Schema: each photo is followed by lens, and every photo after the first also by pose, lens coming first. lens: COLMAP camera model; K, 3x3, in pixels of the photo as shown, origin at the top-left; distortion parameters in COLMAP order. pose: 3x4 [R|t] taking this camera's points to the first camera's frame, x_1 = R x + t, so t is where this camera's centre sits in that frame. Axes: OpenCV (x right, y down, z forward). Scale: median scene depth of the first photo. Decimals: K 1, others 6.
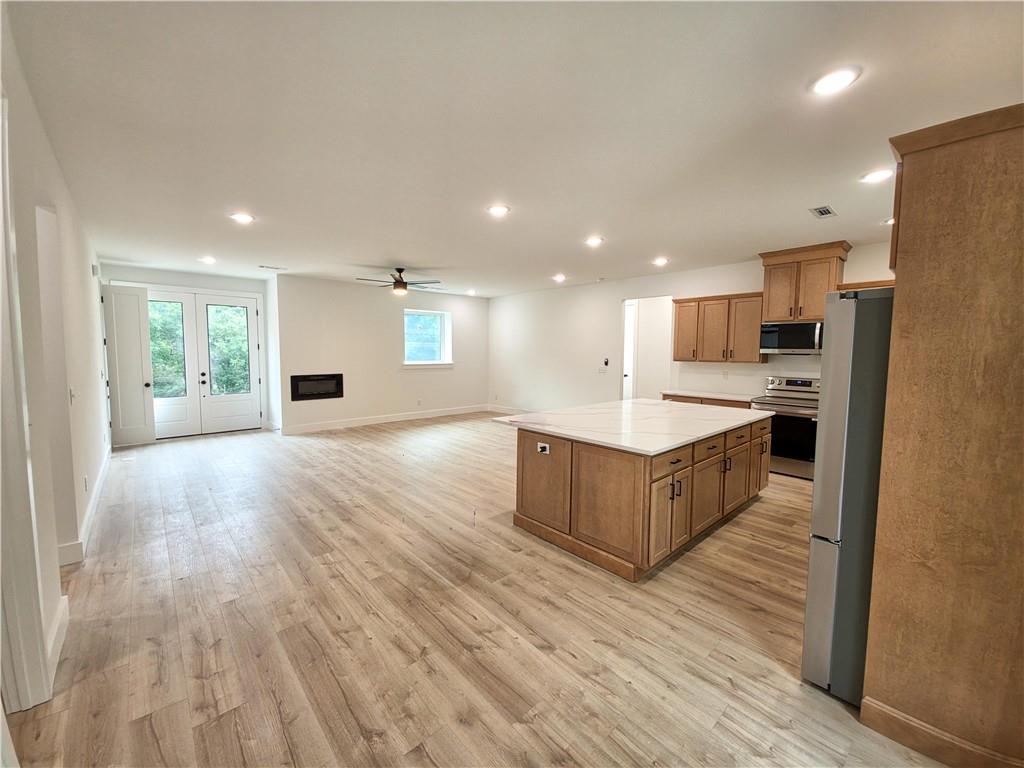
lens RADIAL K [[406.4, 0, 510.5], [0, 406.4, 379.3], [0, 0, 1]] dist [0.009316, -0.006174]
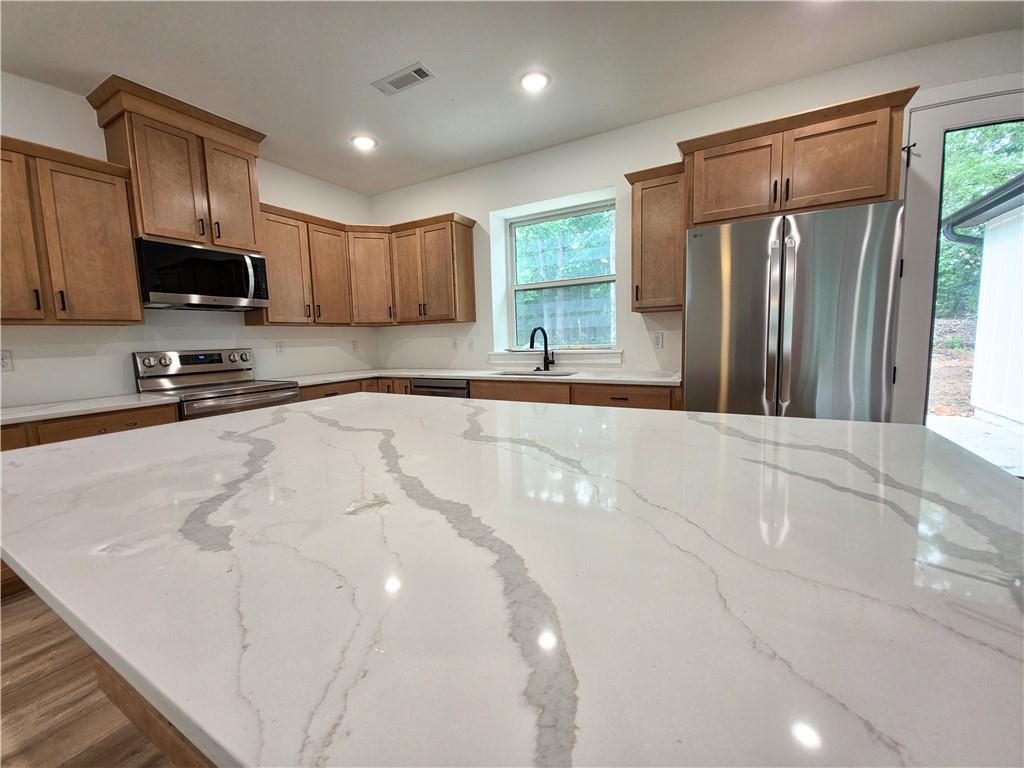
lens RADIAL K [[406.4, 0, 510.5], [0, 406.4, 379.3], [0, 0, 1]] dist [0.009316, -0.006174]
pose [[-0.309689, -0.096372, 0.945942, 0.019851], [0.096098, 0.986584, 0.131973, 0.003786], [-0.945969, 0.131774, -0.296273, 0.784359]]
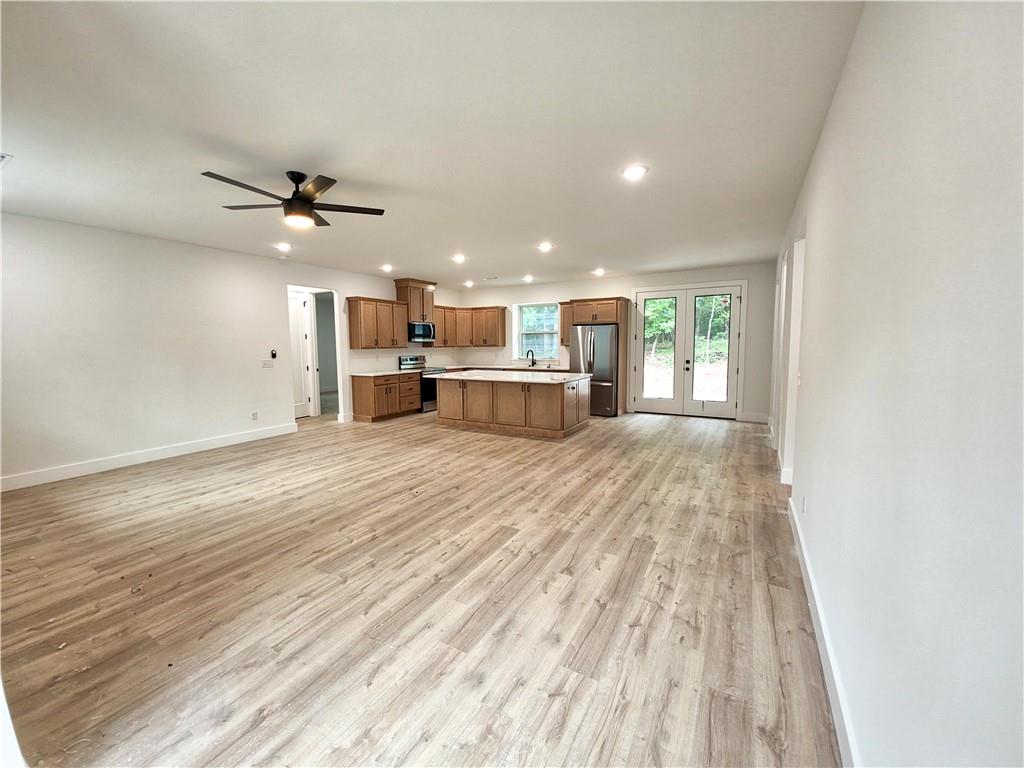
lens RADIAL K [[406.4, 0, 510.5], [0, 406.4, 379.3], [0, 0, 1]] dist [0.009316, -0.006174]
pose [[-0.300470, -0.090055, 0.949530, -1.057849], [0.074773, 0.990245, 0.117577, -0.078589], [-0.950856, 0.106328, -0.290805, 1.154789]]
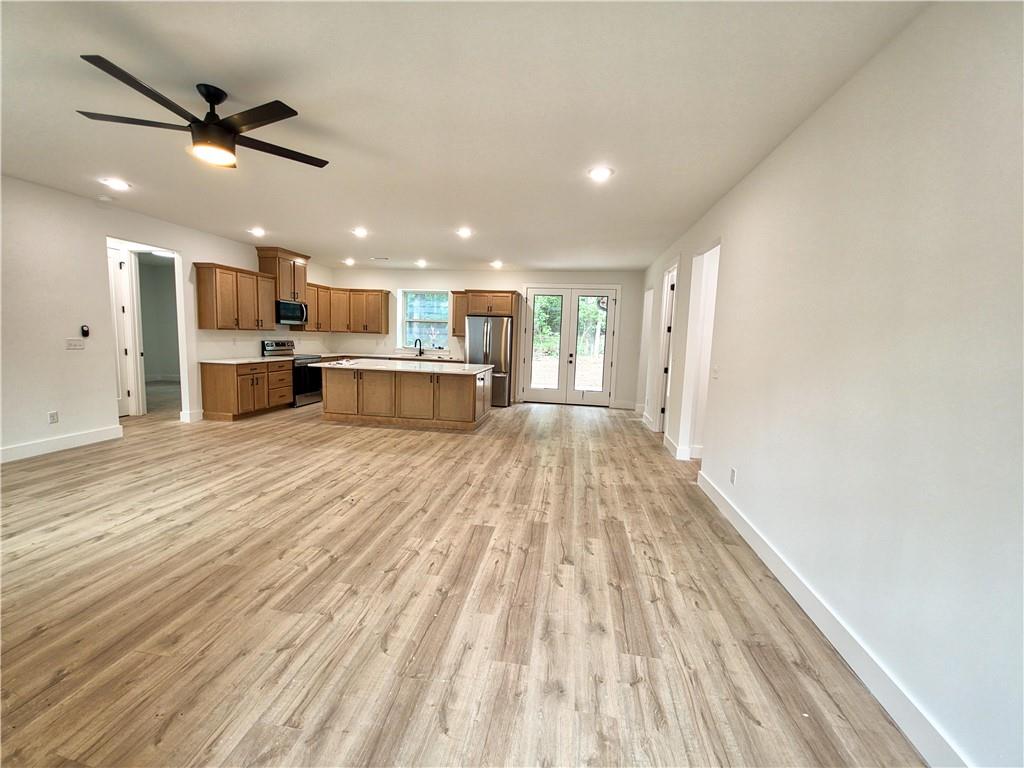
lens RADIAL K [[406.4, 0, 510.5], [0, 406.4, 379.3], [0, 0, 1]] dist [0.009316, -0.006174]
pose [[-0.628063, -0.112749, 0.769951, -0.944340], [0.016098, 0.987353, 0.157716, -0.084440], [-0.777996, 0.111450, -0.618305, 1.309627]]
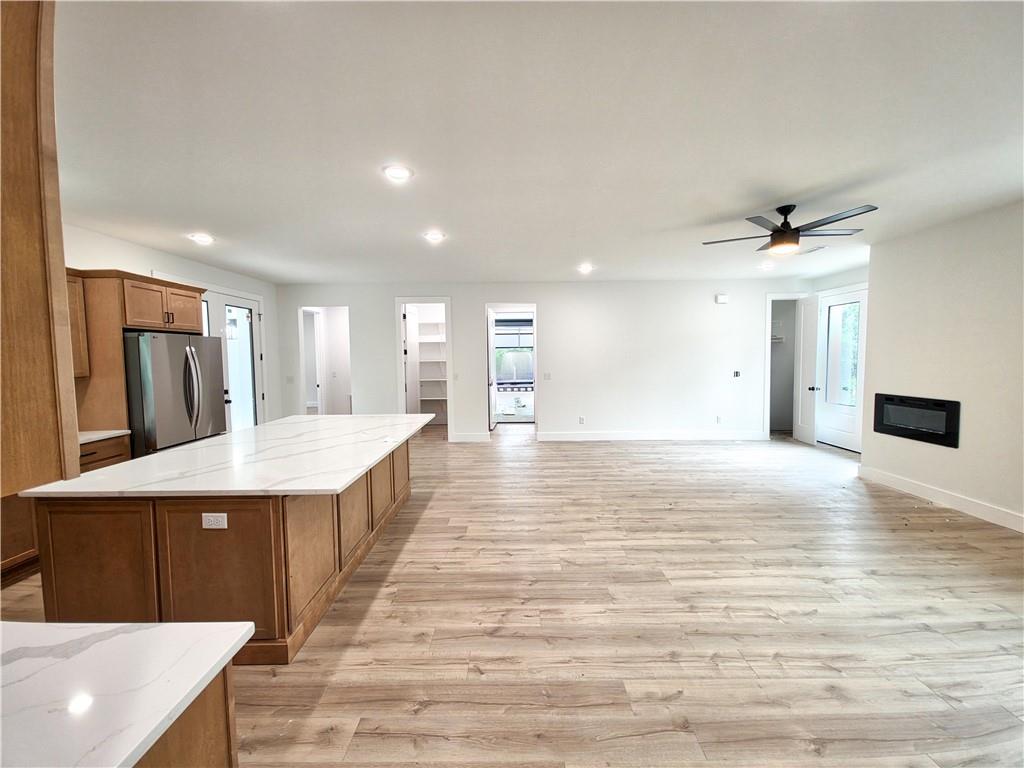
lens RADIAL K [[406.4, 0, 510.5], [0, 406.4, 379.3], [0, 0, 1]] dist [0.009316, -0.006174]
pose [[-0.674625, 0.044782, -0.736801, 0.492657], [-0.046855, 0.993547, 0.103287, -0.101064], [0.736673, 0.104203, -0.668173, 1.398741]]
